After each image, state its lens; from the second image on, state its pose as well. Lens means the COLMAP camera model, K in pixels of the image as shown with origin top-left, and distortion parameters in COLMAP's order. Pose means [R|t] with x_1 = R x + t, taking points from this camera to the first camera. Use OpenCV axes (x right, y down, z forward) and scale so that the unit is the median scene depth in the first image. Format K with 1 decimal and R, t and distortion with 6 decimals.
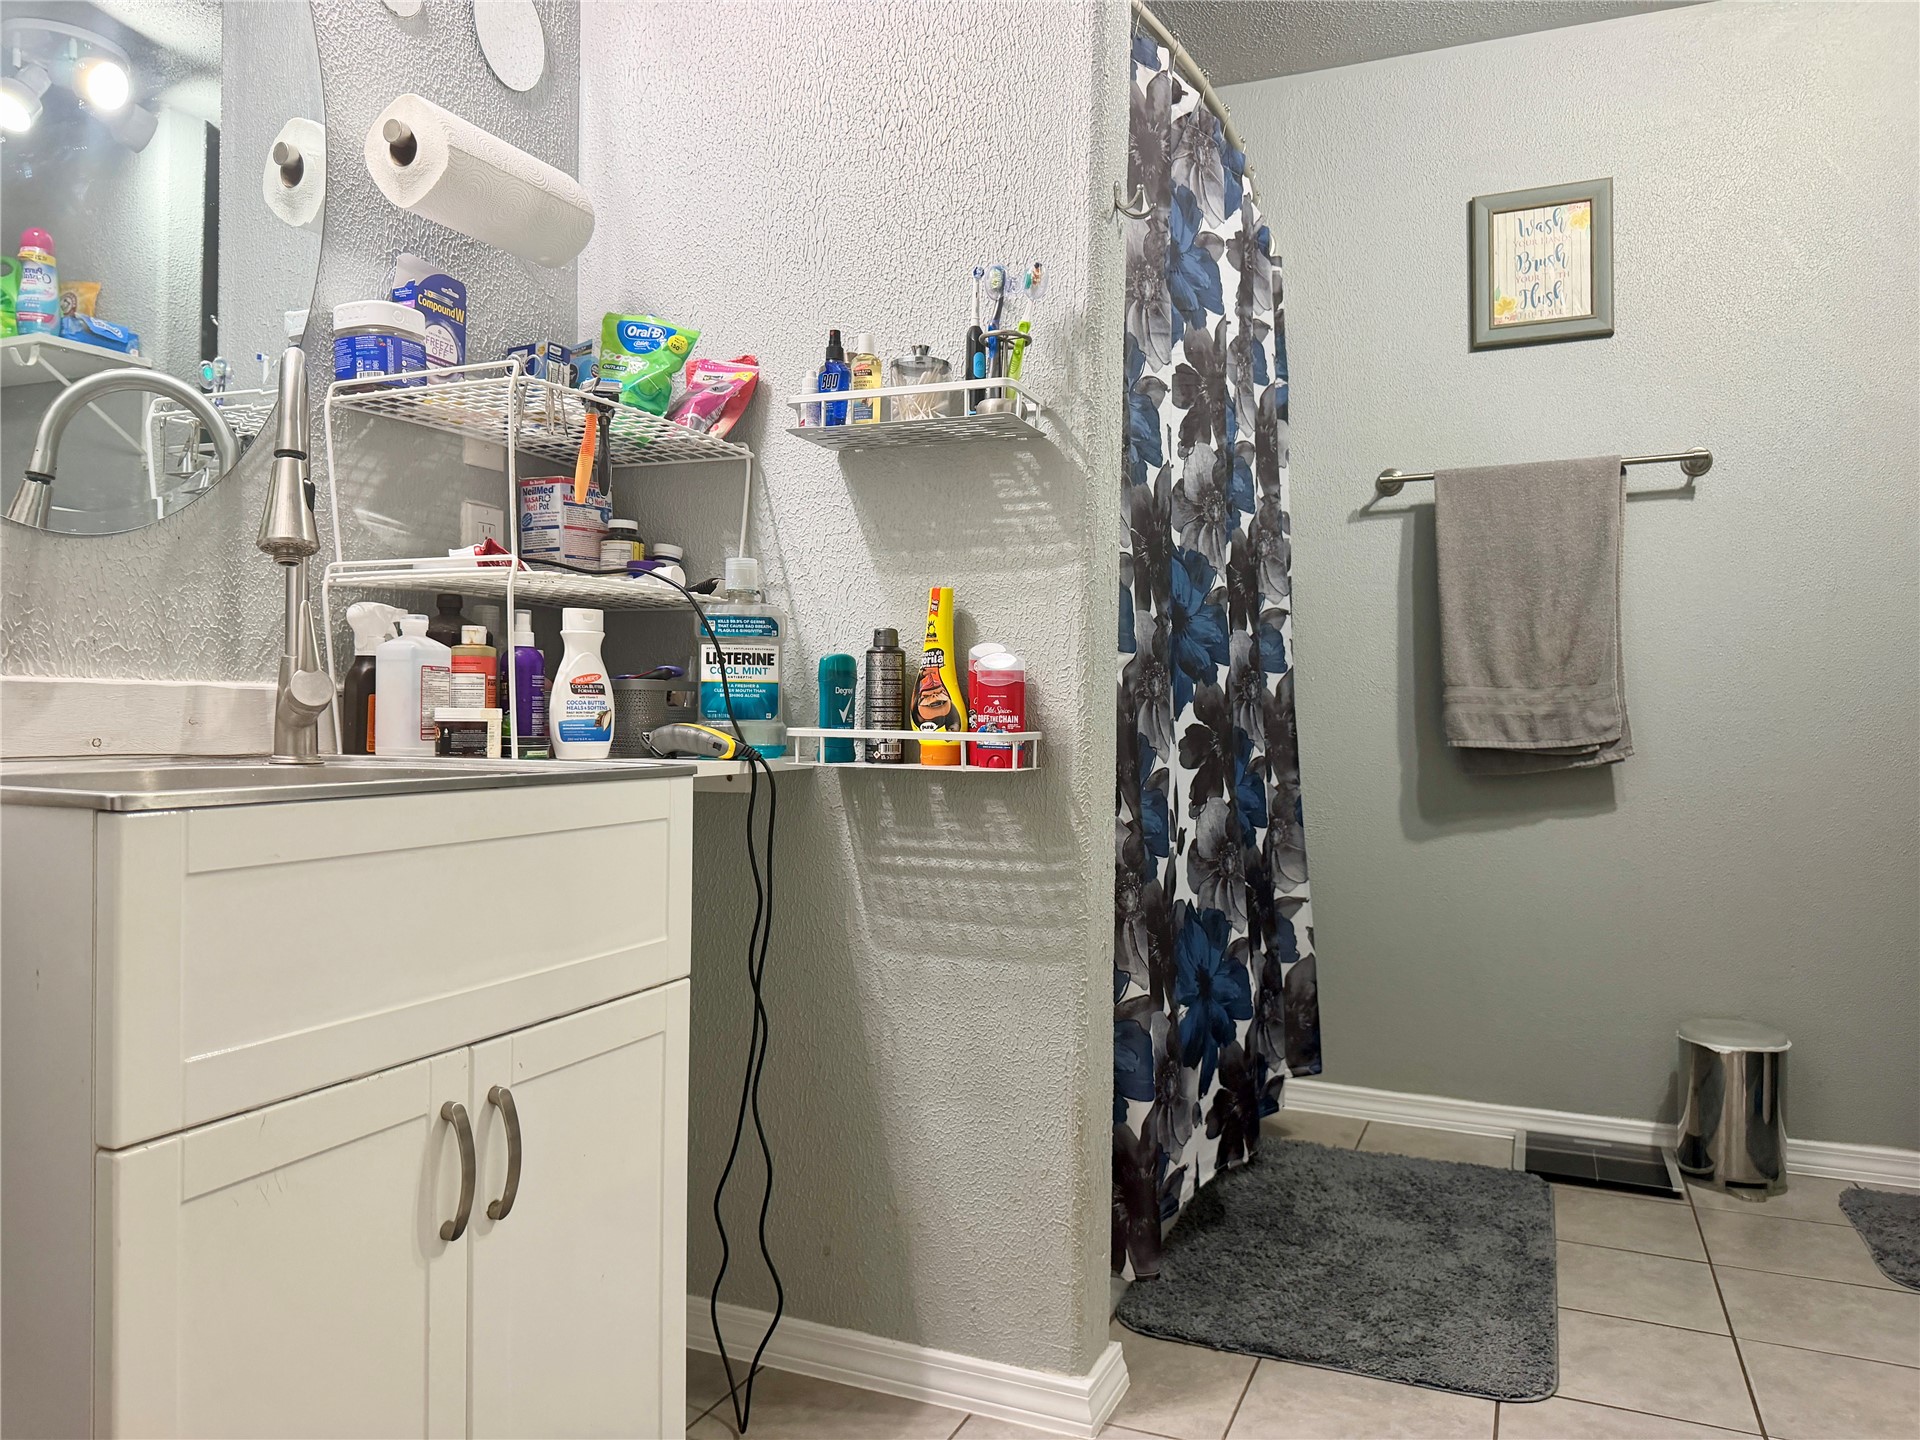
lens RADIAL K [[1363.0, 0, 941.5], [0, 1363.0, 715.0], [0, 0, 1]] dist [0.061829, -0.074060]
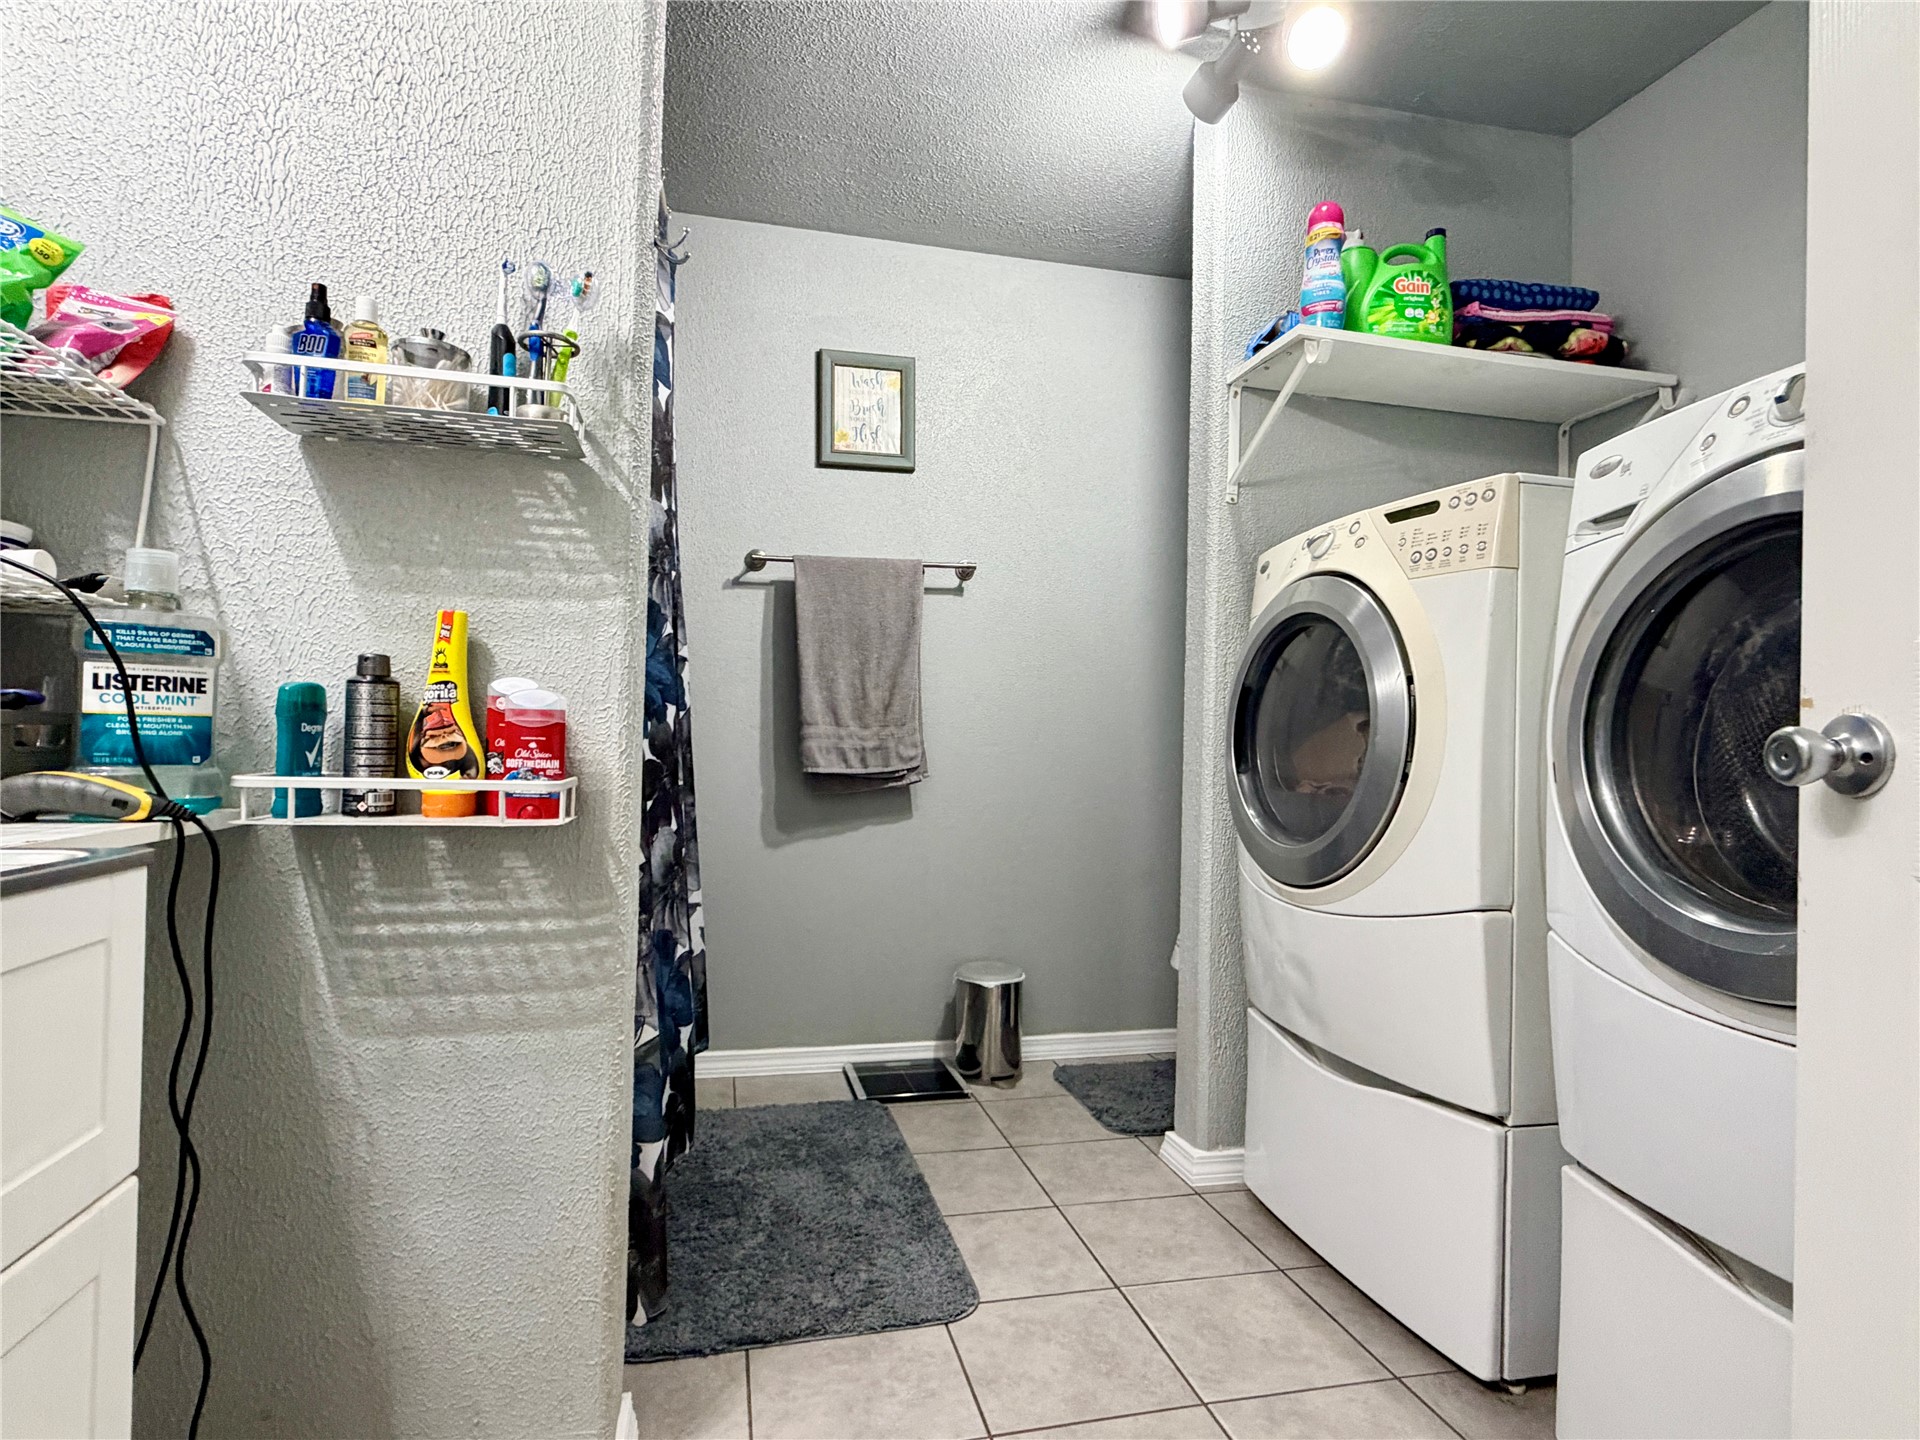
lens RADIAL K [[996.4, 0, 962.6], [0, 996.4, 724.3], [0, 0, 1]] dist [-0.011759, 0.000716]
pose [[0.793413, 0.017273, 0.608438, -0.118012], [-0.010471, 0.999837, -0.014729, -0.014678], [-0.608593, 0.005315, 0.793464, 0.282636]]
